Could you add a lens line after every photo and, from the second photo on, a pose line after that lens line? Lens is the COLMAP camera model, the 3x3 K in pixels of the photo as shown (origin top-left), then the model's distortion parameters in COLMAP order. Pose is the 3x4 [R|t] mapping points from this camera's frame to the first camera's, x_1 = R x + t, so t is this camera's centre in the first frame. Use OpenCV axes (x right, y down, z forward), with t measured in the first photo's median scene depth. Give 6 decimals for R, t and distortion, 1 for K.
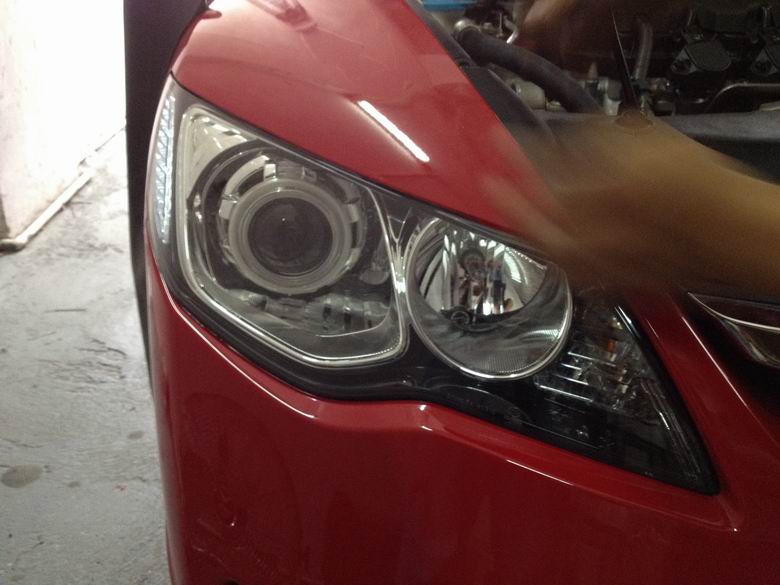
lens RADIAL K [[747.1, 0, 390.0], [0, 747.1, 292.5], [0, 0, 1]] dist [0.116200, -0.287687]
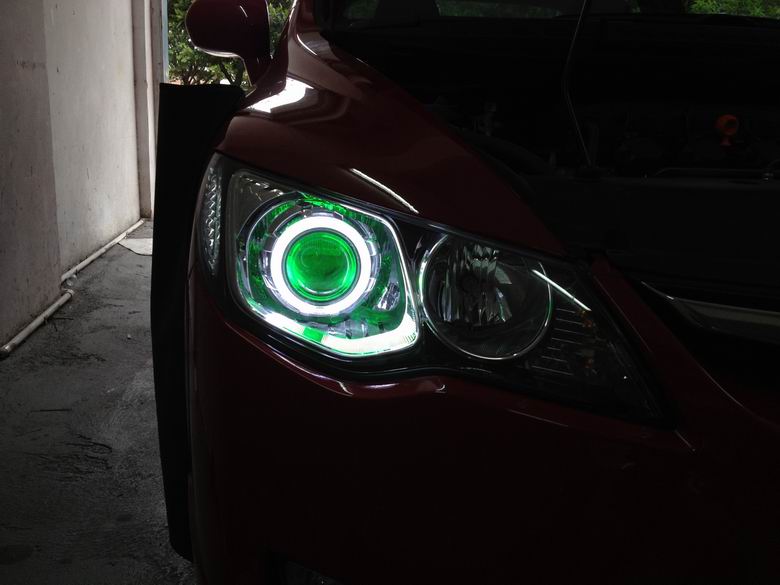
lens RADIAL K [[740.4, 0, 390.0], [0, 740.4, 292.5], [0, 0, 1]] dist [0.123941, -0.284707]
pose [[0.998367, 0.008166, 0.056546, -0.080815], [0.002682, 0.981943, -0.189160, 0.184753], [-0.057070, 0.189003, 0.980317, -0.185327]]
